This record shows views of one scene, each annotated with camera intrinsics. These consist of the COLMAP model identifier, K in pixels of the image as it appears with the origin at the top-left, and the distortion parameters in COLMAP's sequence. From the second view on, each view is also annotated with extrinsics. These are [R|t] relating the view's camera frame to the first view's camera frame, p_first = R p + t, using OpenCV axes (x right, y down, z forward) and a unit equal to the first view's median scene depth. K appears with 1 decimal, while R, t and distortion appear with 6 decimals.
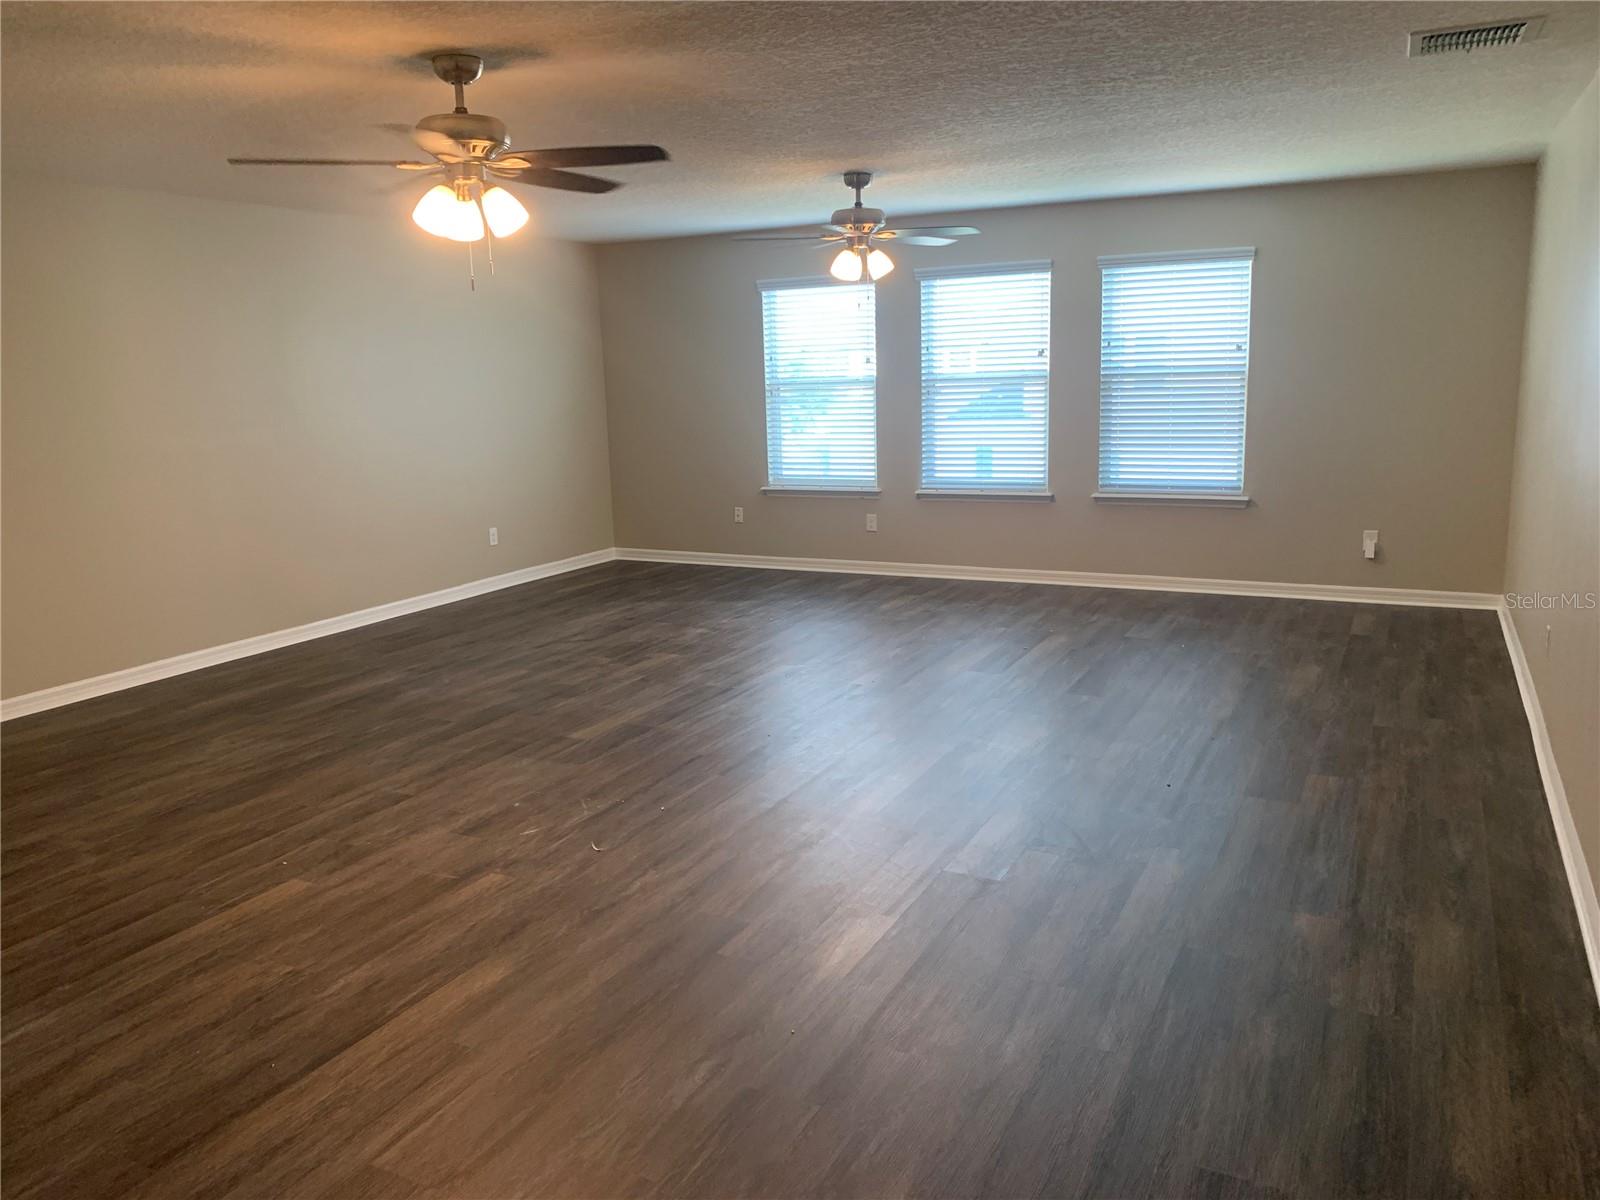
lens RADIAL K [[1222.1, 0, 800.6], [0, 1222.1, 599.2], [0, 0, 1]] dist [-0.004426, 0.006031]
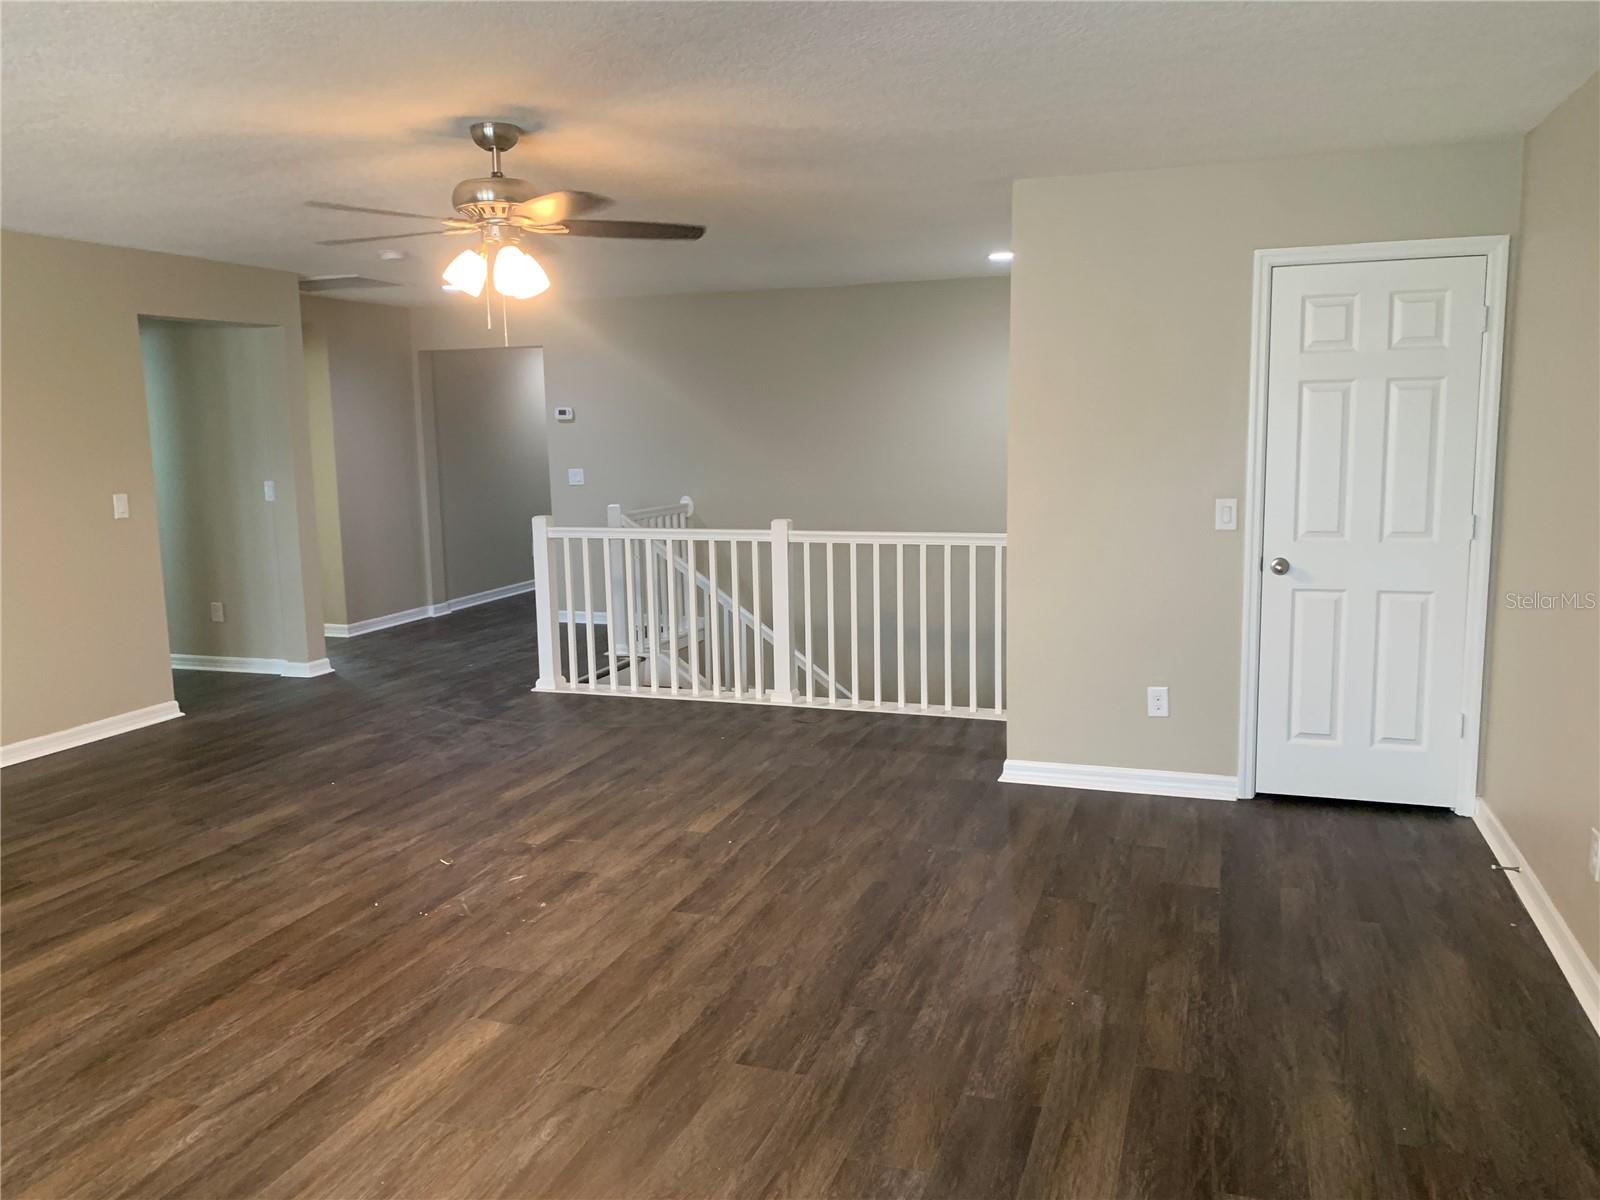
lens RADIAL K [[1222.1, 0, 798.2], [0, 1222.1, 599.5], [0, 0, 1]] dist [-0.004426, 0.006031]
pose [[-0.990117, 0.062870, -0.125360, -0.325648], [0.016195, 0.939163, 0.343090, -0.352482], [0.139303, 0.337669, -0.930900, 1.818395]]
